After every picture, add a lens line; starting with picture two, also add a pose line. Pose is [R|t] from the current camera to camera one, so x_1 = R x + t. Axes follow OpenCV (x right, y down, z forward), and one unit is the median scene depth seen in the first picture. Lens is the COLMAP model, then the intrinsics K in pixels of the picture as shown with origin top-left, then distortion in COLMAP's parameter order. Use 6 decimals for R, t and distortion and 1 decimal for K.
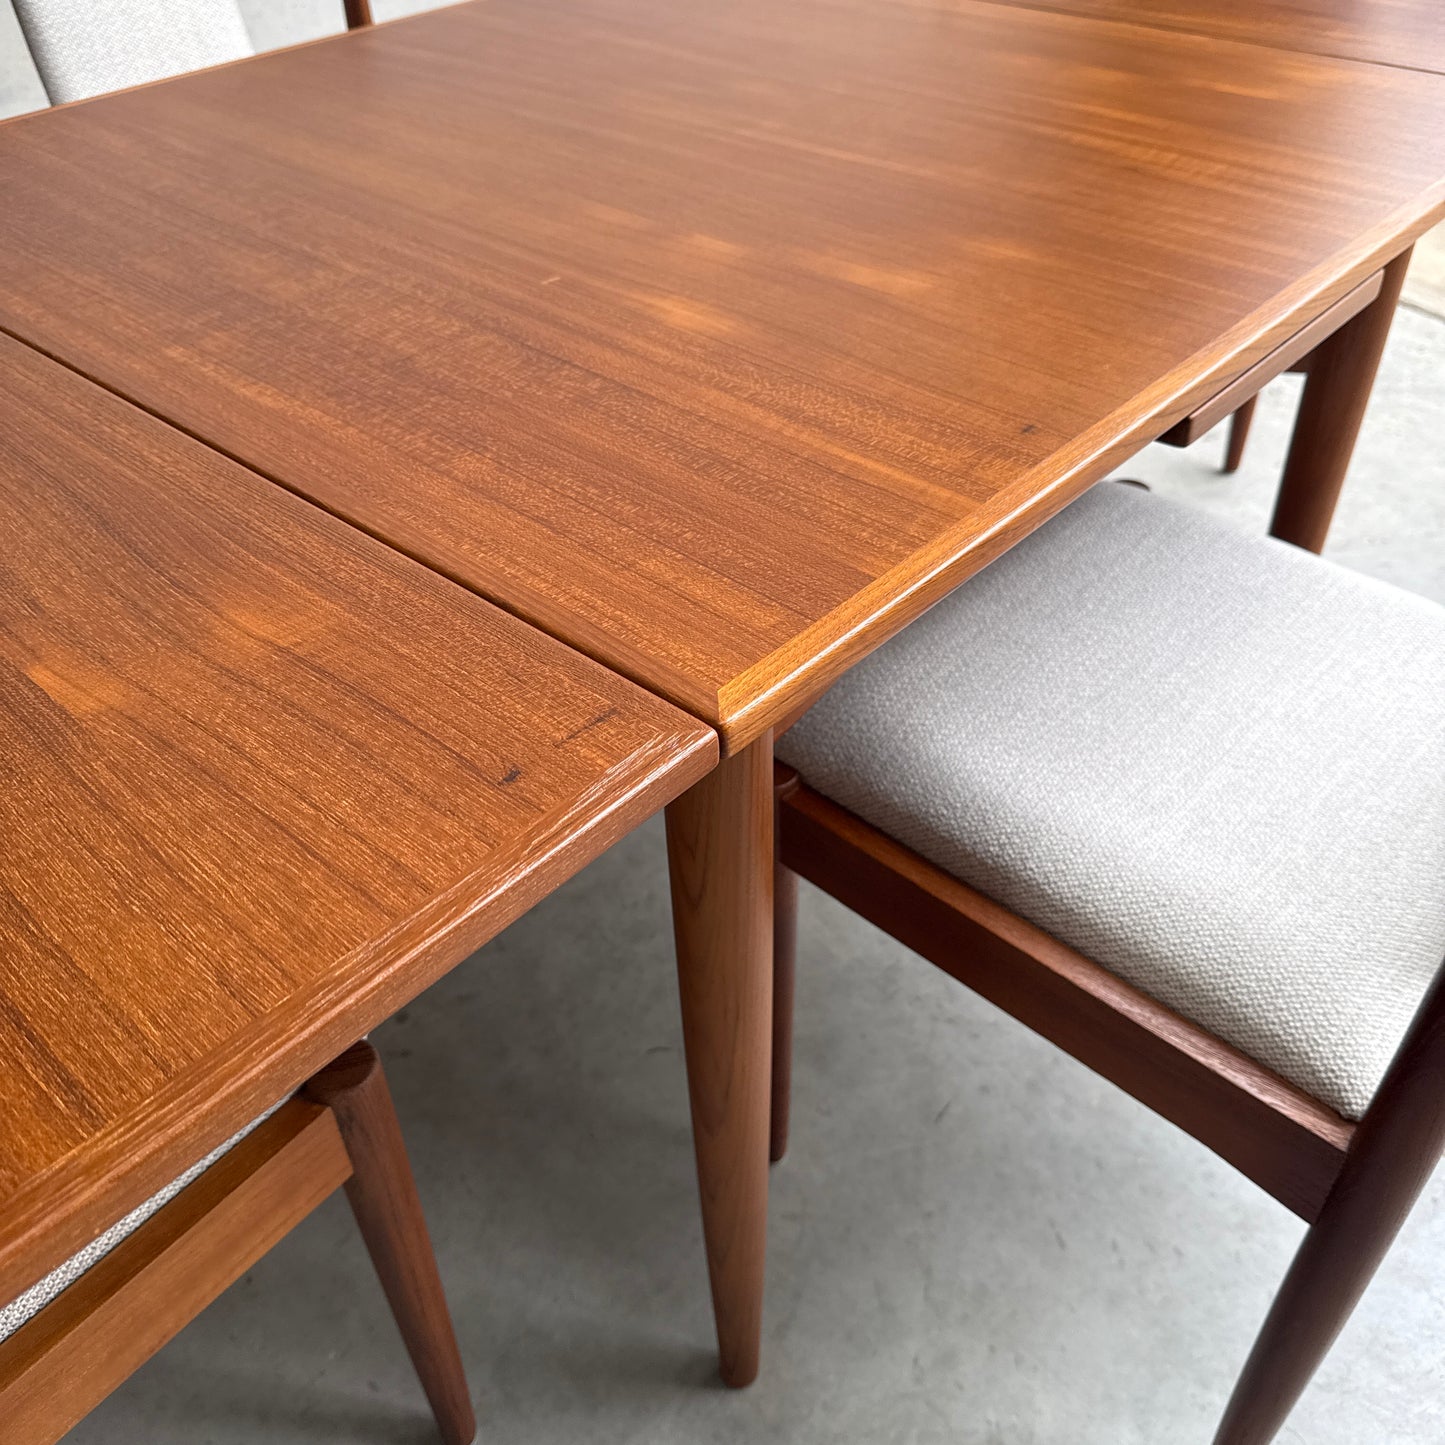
lens RADIAL K [[1383.2, 0, 736.4], [0, 1383.2, 713.8], [0, 0, 1]] dist [-0.005853, 0.000000]
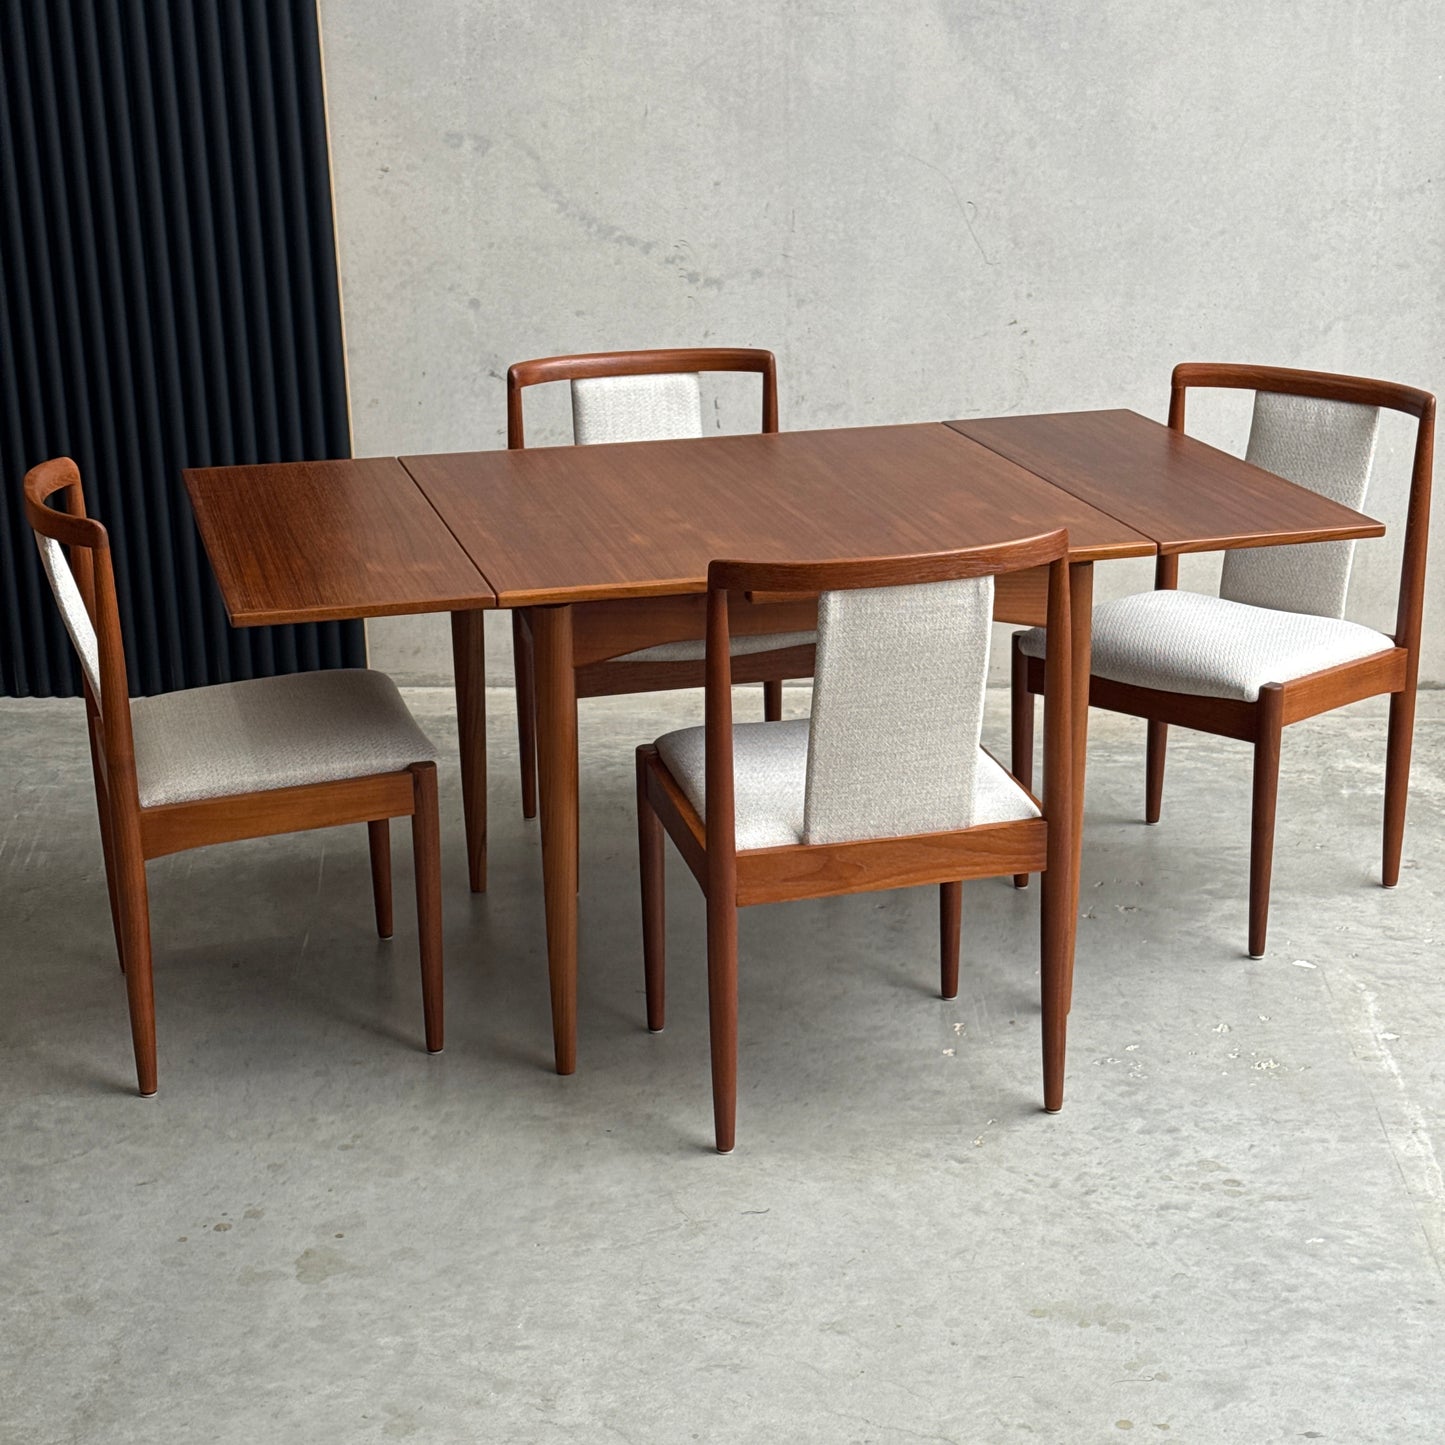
lens RADIAL K [[2683.6, 0, 736.2], [0, 2683.6, 712.5], [0, 0, 1]] dist [0.104176, 0.000000]
pose [[0.832197, 0.174222, -0.526397, 2.700795], [-0.356681, 0.895067, -0.267646, 1.230296], [0.424531, 0.410490, 0.807014, -2.749741]]
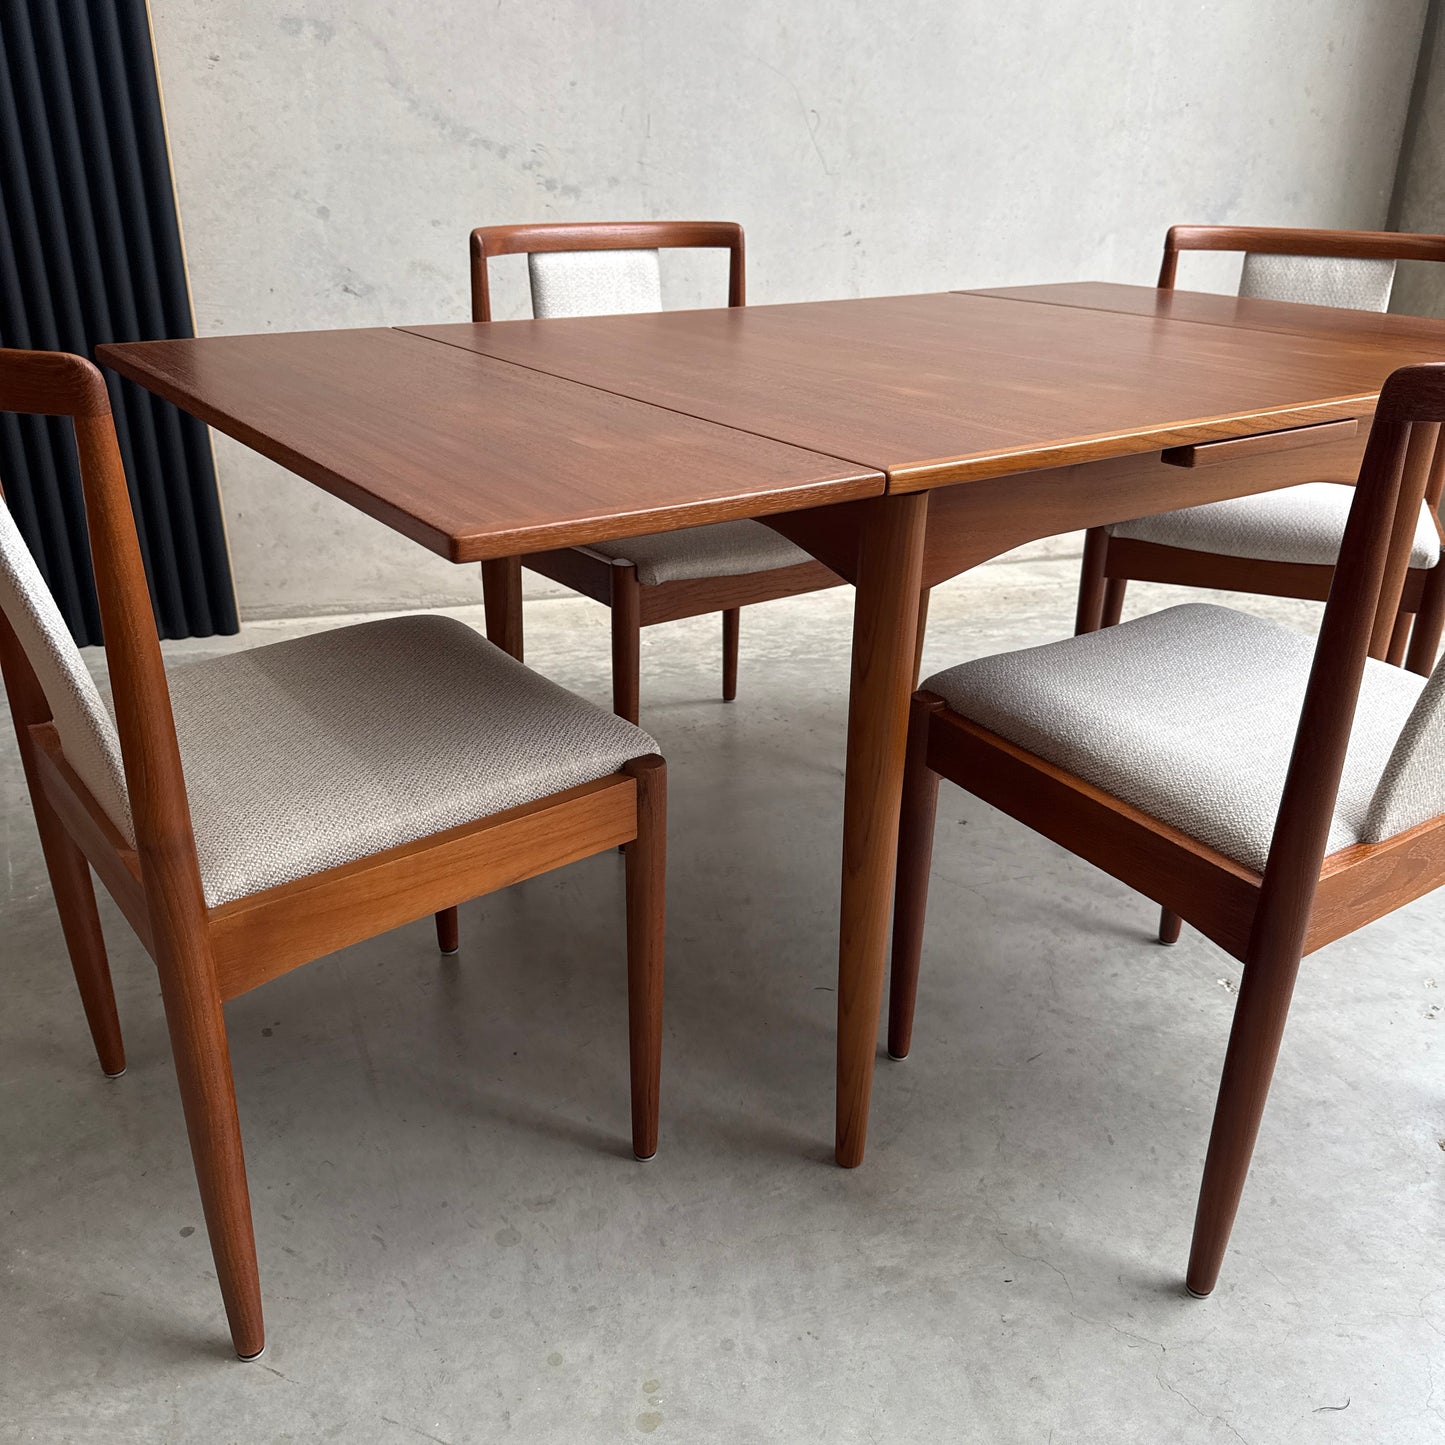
lens RADIAL K [[1370.6, 0, 704.6], [0, 1370.6, 722.4], [0, 0, 1]] dist [-0.002755, 0.000000]
pose [[0.968670, 0.126373, -0.213795, 0.127744], [-0.181842, 0.947227, -0.263999, 0.584926], [0.169150, 0.294604, 0.940530, -0.540277]]
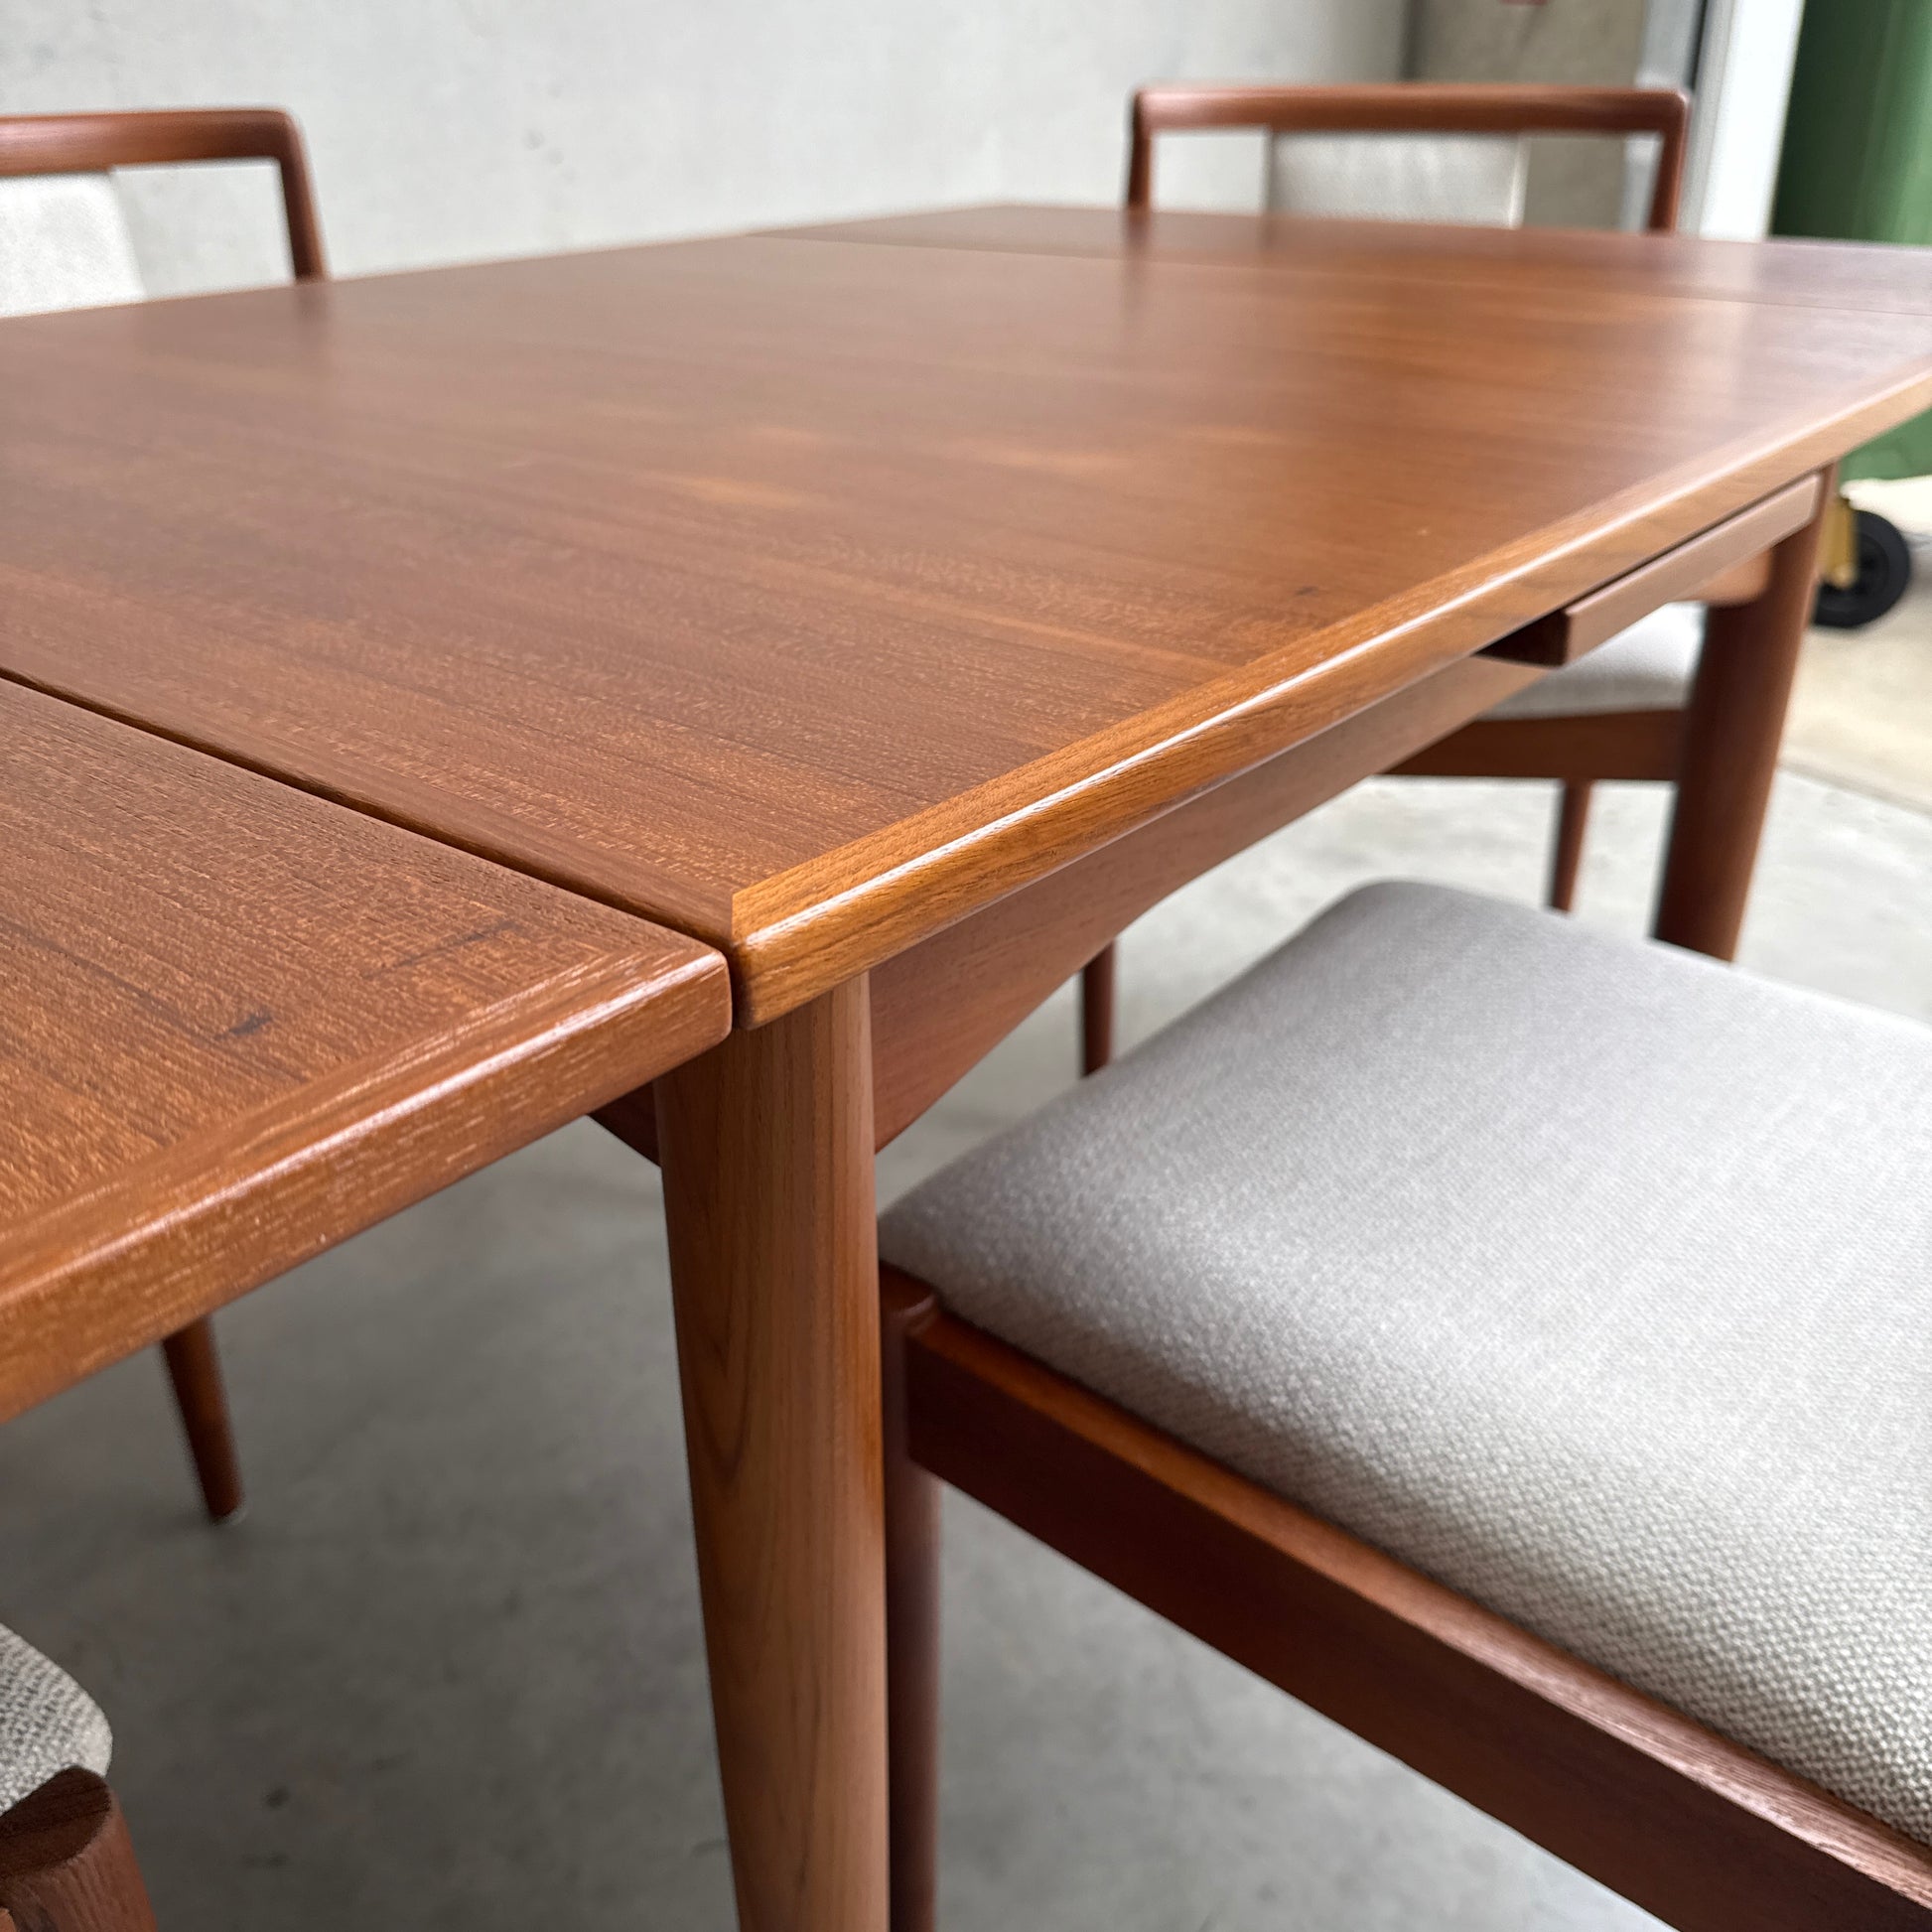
lens RADIAL K [[1849.4, 0, 976.6], [0, 1849.4, 964.7], [0, 0, 1]] dist [-0.005853, 0.000000]
pose [[0.998303, -0.009795, 0.057406, 0.021184], [0.022651, 0.973445, -0.227800, 0.096372], [-0.053650, 0.228713, 0.972014, 0.232258]]
